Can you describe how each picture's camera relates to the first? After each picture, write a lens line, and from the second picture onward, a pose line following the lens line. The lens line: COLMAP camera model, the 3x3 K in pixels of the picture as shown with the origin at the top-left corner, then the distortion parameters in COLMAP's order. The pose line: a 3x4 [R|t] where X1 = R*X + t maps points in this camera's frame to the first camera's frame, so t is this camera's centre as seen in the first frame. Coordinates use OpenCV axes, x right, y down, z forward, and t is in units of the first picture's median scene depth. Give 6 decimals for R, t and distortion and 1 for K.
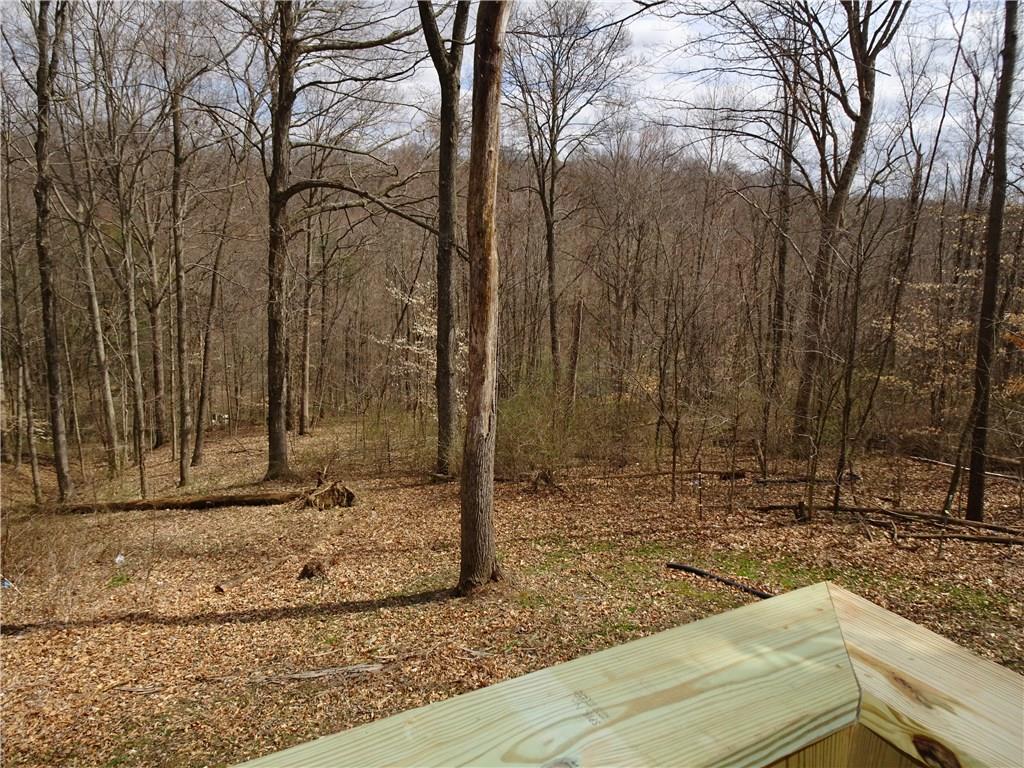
lens RADIAL K [[725.2, 0, 512.6], [0, 725.2, 388.3], [0, 0, 1]] dist [0.003357, -0.003566]
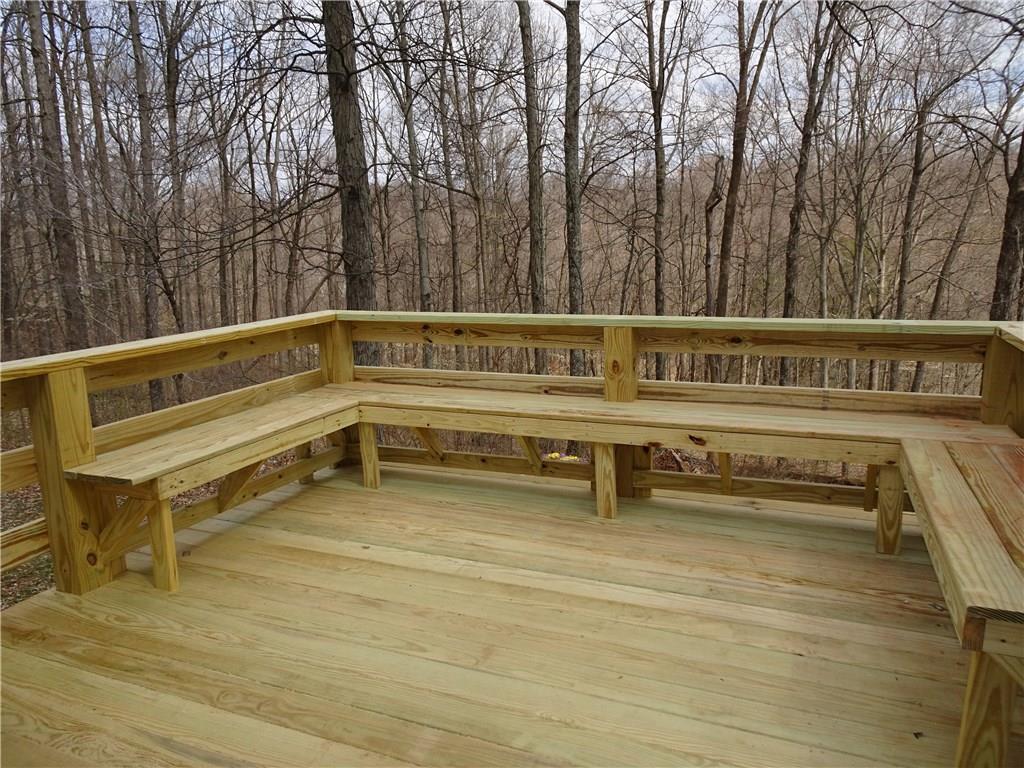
lens RADIAL K [[725.2, 0, 509.0], [0, 725.2, 385.8], [0, 0, 1]] dist [0.003357, -0.003566]
pose [[0.599591, 0.101789, -0.793807, 0.051945], [-0.116606, 0.992405, 0.039179, 0.022505], [0.791766, 0.069072, 0.606907, -0.089898]]
